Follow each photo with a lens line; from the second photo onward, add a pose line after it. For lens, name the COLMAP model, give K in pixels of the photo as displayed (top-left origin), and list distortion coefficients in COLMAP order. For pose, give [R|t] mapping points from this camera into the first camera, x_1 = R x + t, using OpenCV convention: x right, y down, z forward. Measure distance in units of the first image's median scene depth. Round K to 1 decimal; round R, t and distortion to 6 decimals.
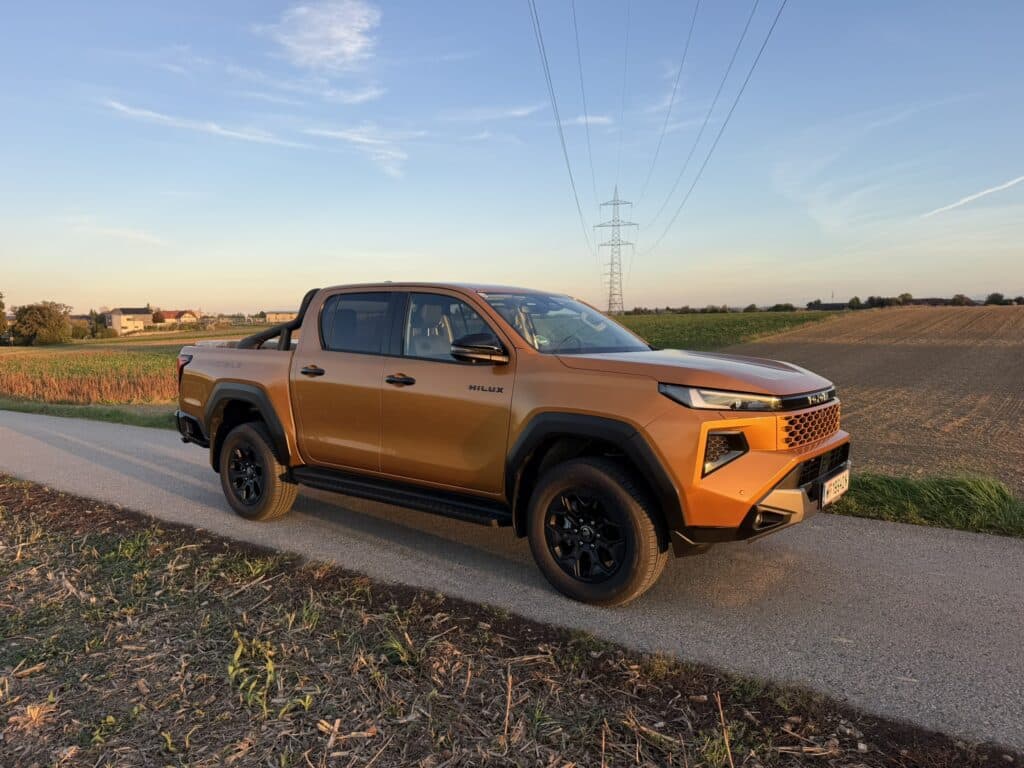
lens RADIAL K [[722.1, 0, 512.0], [0, 722.1, 386.9], [0, 0, 1]] dist [0.104584, -0.147574]
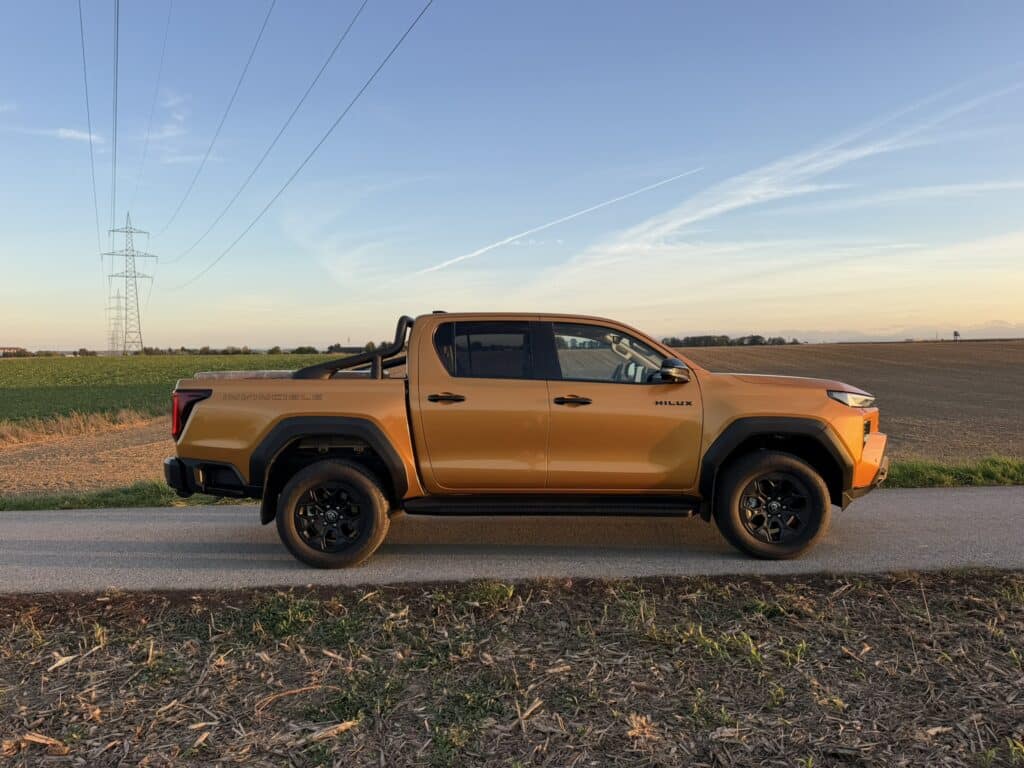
lens RADIAL K [[722.1, 0, 512.0], [0, 722.1, 386.9], [0, 0, 1]] dist [0.104584, -0.147574]
pose [[0.800099, -0.017869, 0.599602, -0.657527], [0.052322, 0.997826, -0.040081, 0.006611], [-0.597582, 0.063441, 0.799294, 0.125829]]
